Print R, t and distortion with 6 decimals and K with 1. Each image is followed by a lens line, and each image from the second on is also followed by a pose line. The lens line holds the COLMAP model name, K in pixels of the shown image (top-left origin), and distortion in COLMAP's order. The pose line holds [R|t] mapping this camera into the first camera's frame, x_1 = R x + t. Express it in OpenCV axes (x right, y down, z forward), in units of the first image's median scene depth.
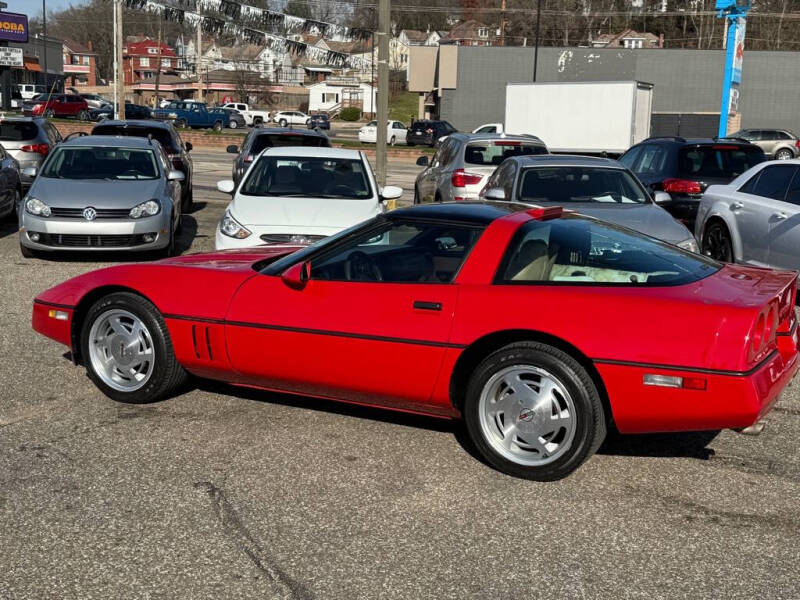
lens RADIAL K [[999.4, 0, 404.4], [0, 999.4, 305.7], [0, 0, 1]] dist [0.104216, 0.000000]
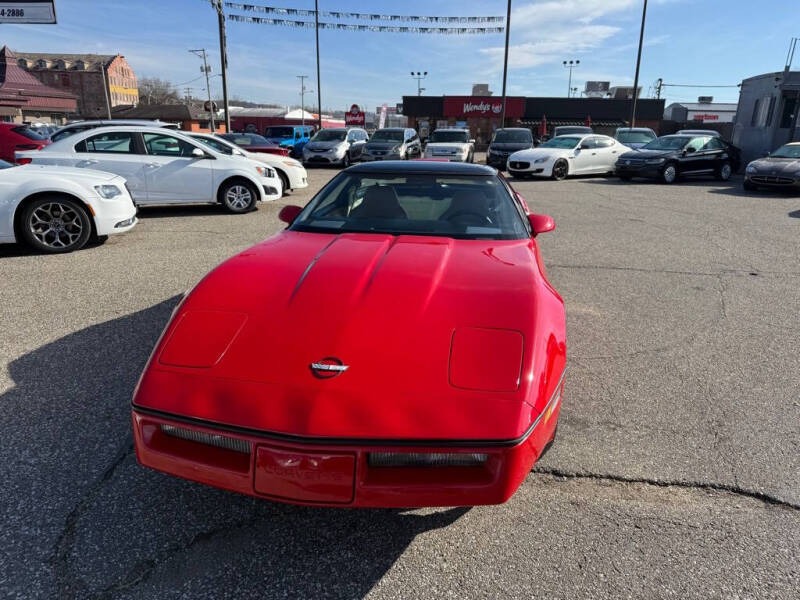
lens RADIAL K [[565.9, 0, 406.8], [0, 565.9, 300.1], [0, 0, 1]] dist [0.033259, -0.040469]
pose [[-0.322915, -0.300050, 0.897606, -0.633752], [0.140478, 0.922713, 0.358980, -0.197891], [-0.935944, 0.242014, -0.255807, 1.205993]]
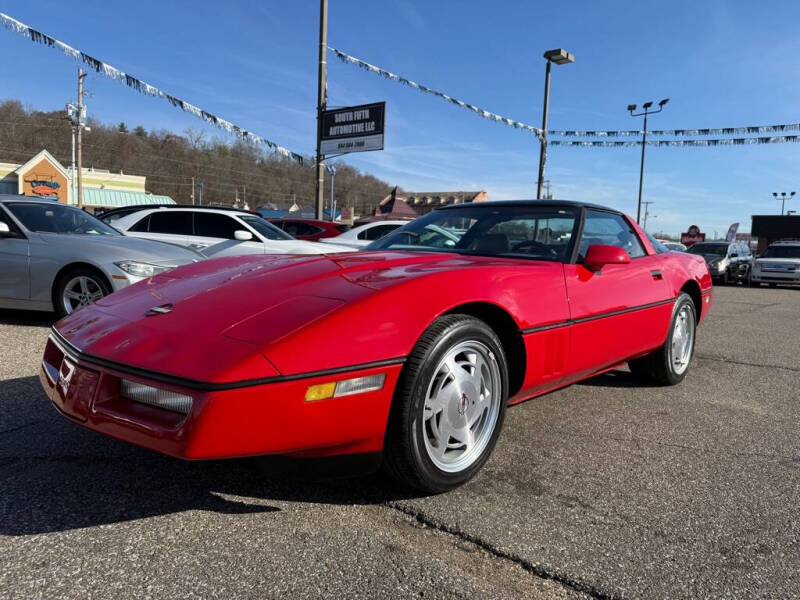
lens RADIAL K [[565.9, 0, 403.3], [0, 565.9, 297.6], [0, 0, 1]] dist [0.033259, -0.040469]
pose [[0.254208, -0.100864, 0.961876, -0.623616], [0.138684, 0.988071, 0.066959, -0.052118], [-0.957155, 0.116375, 0.265163, 0.928751]]
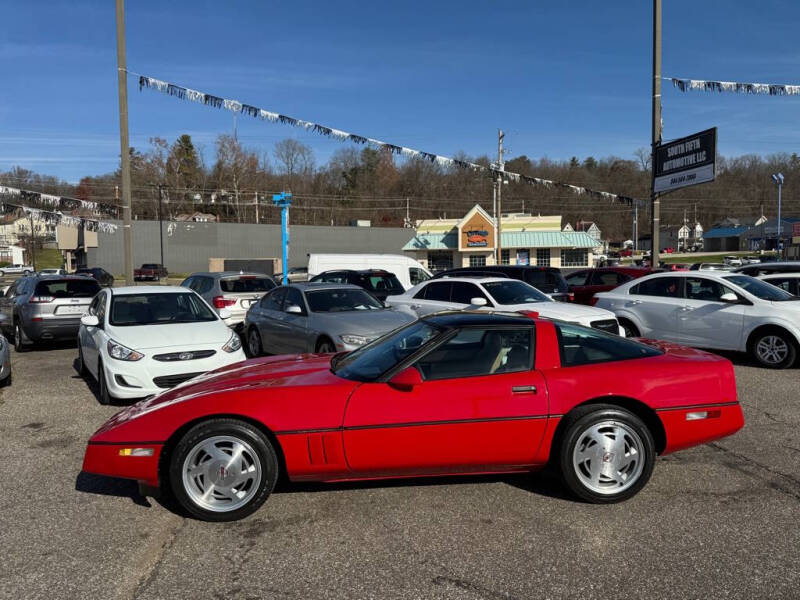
lens RADIAL K [[588.9, 0, 394.3], [0, 588.9, 298.8], [0, 0, 1]] dist [0.032868, -0.042505]
pose [[0.850968, -0.068746, 0.520698, -0.439819], [0.131360, 0.987747, -0.084270, -0.063781], [-0.508525, 0.140110, 0.849572, 0.332582]]
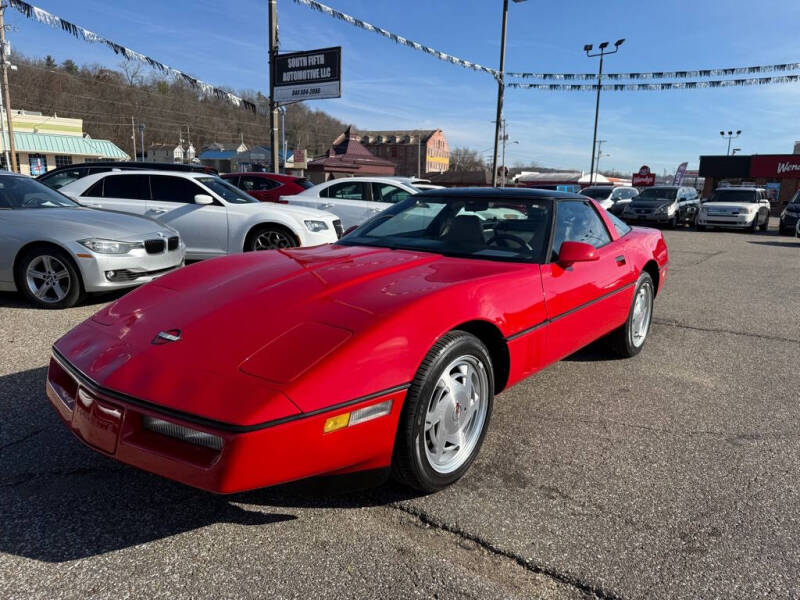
lens RADIAL K [[565.9, 0, 403.4], [0, 565.9, 301.2], [0, 0, 1]] dist [0.033259, -0.040469]
pose [[0.177261, -0.211575, 0.961153, -0.645937], [0.152693, 0.970705, 0.185517, -0.110034], [-0.972246, 0.113877, 0.204374, 0.942052]]
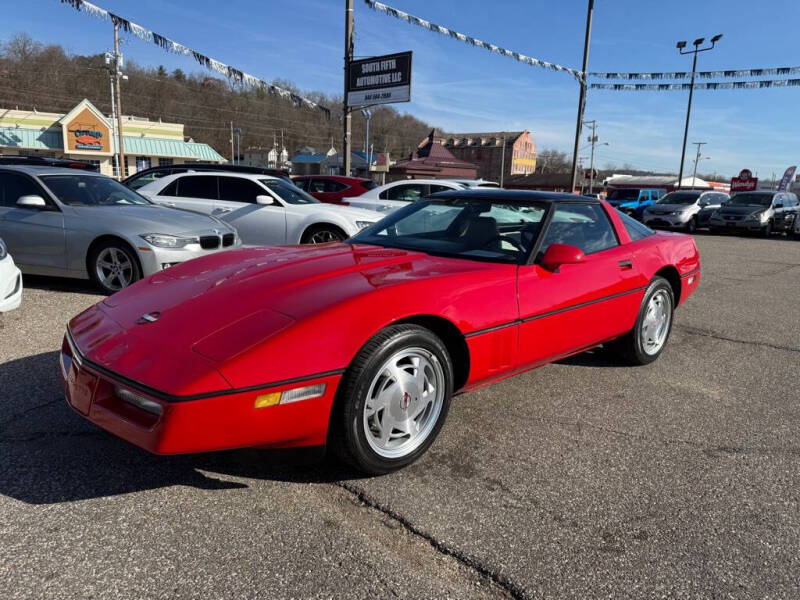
lens RADIAL K [[565.9, 0, 403.1], [0, 565.9, 301.7], [0, 0, 1]] dist [0.033259, -0.040469]
pose [[0.321244, -0.199051, 0.925841, -0.647457], [0.141379, 0.976784, 0.160948, -0.094846], [-0.936383, 0.079191, 0.341928, 0.848809]]
